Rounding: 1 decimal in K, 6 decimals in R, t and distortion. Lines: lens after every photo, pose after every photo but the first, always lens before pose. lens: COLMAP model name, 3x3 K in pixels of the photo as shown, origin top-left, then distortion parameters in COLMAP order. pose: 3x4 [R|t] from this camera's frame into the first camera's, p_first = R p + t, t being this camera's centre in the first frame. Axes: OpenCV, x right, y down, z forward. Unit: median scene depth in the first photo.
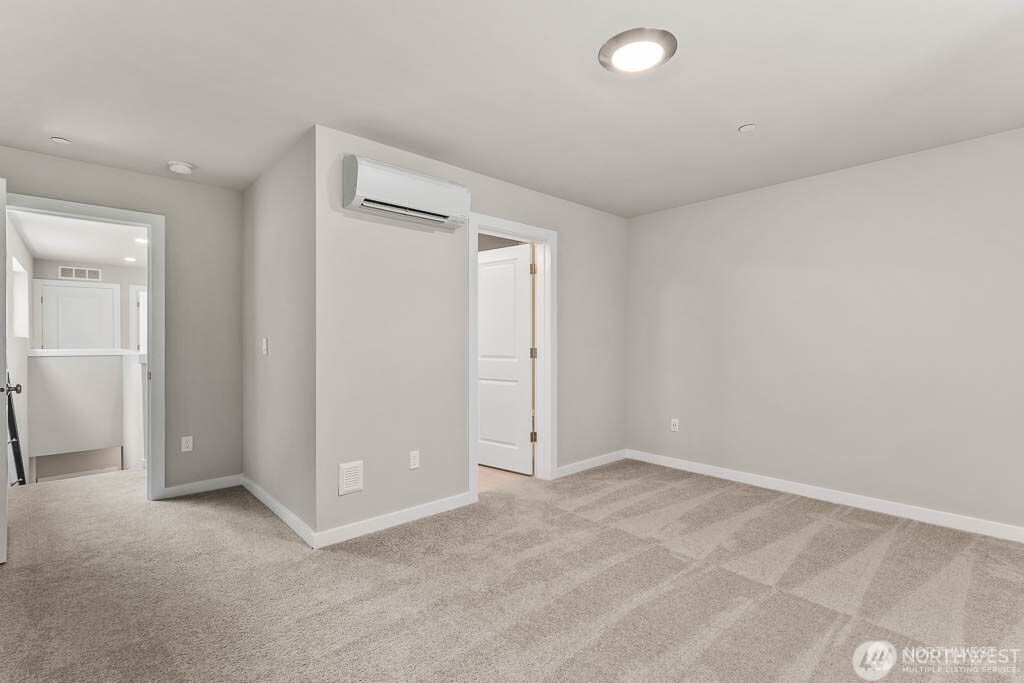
lens RADIAL K [[464.7, 0, 509.4], [0, 464.7, 340.1], [0, 0, 1]] dist [0.005205, 0.000563]
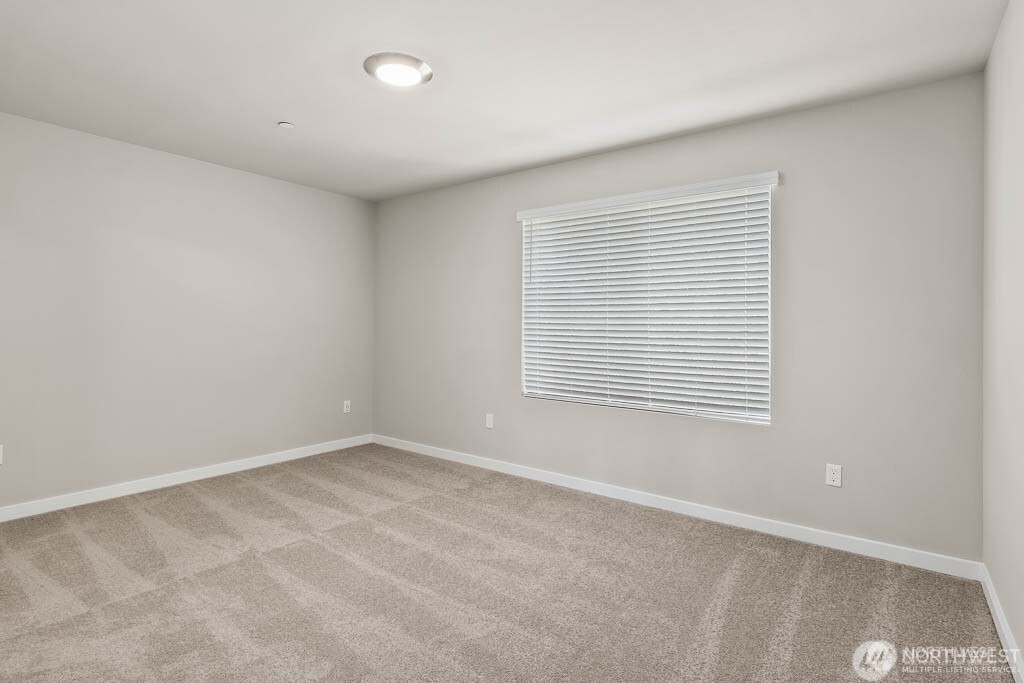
lens RADIAL K [[507.3, 0, 511.6], [0, 507.3, 339.3], [0, 0, 1]] dist [-0.000591, 0.000140]
pose [[-0.167489, -0.035116, 0.985248, -0.606042], [-0.012324, 0.999362, 0.033524, -0.013114], [-0.985797, -0.006527, -0.167815, 0.576062]]
